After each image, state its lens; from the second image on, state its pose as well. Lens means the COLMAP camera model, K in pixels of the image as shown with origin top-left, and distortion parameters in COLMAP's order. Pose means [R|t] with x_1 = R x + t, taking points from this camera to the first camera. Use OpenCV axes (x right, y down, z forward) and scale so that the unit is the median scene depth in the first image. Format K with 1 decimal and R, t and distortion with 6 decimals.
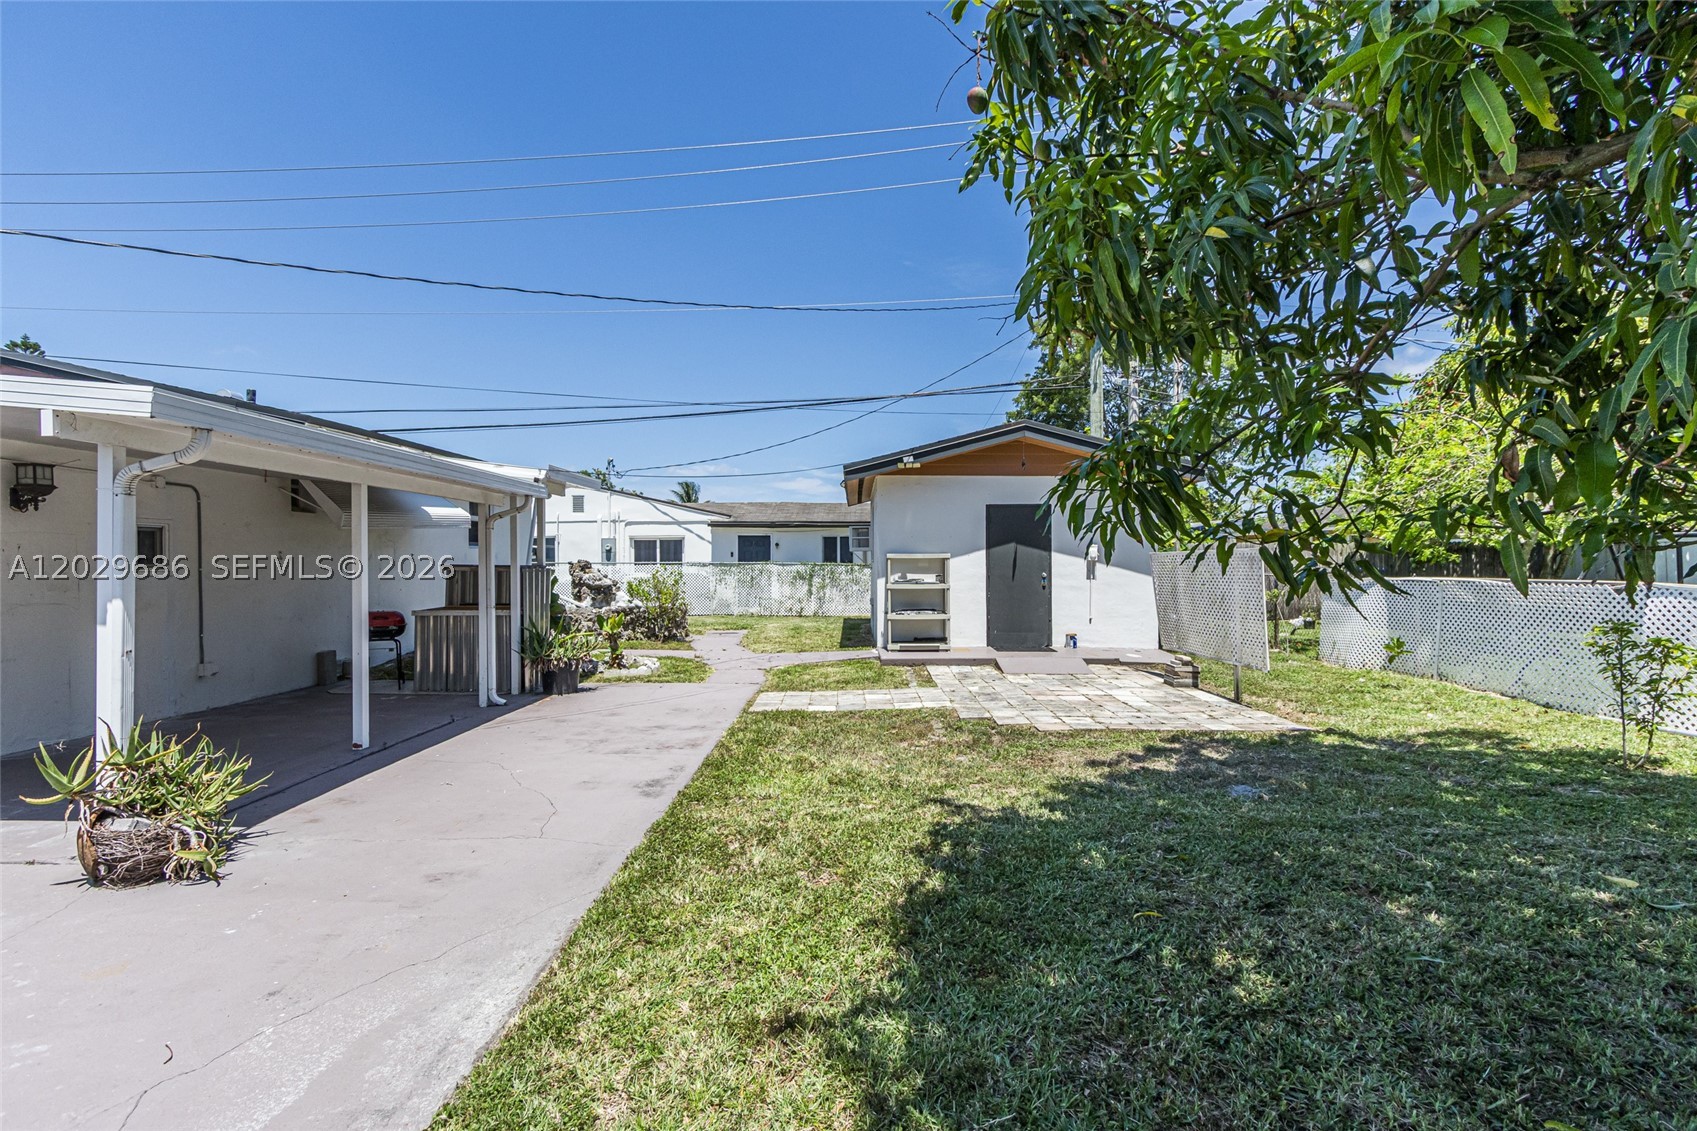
lens RADIAL K [[788.4, 0, 848.5], [0, 788.4, 565.5], [0, 0, 1]] dist [0.004714, 0.000663]
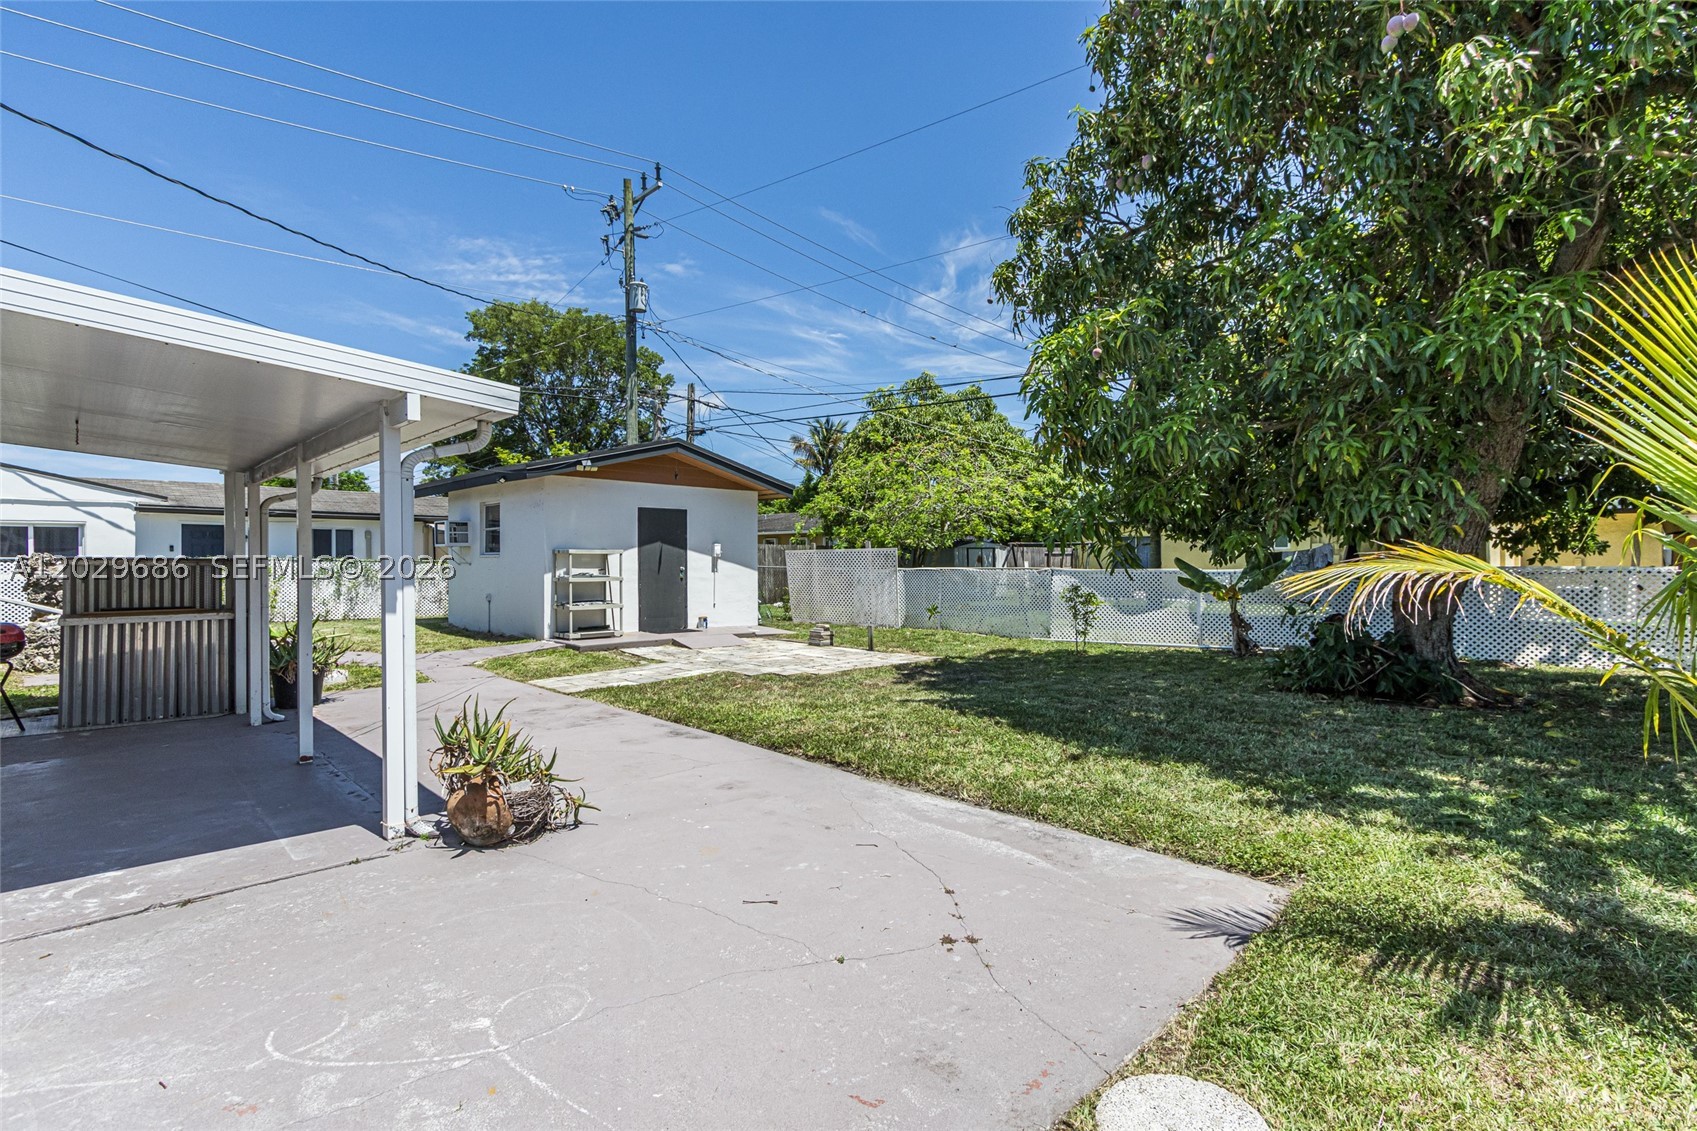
lens RADIAL K [[791.5, 0, 845.5], [0, 791.5, 564.3], [0, 0, 1]] dist [0.002634, 0.000537]
pose [[0.712926, -0.001818, 0.701237, -0.419879], [0.002689, 0.999996, -0.000141, 0.006320], [-0.701234, 0.001986, 0.712928, -0.029767]]
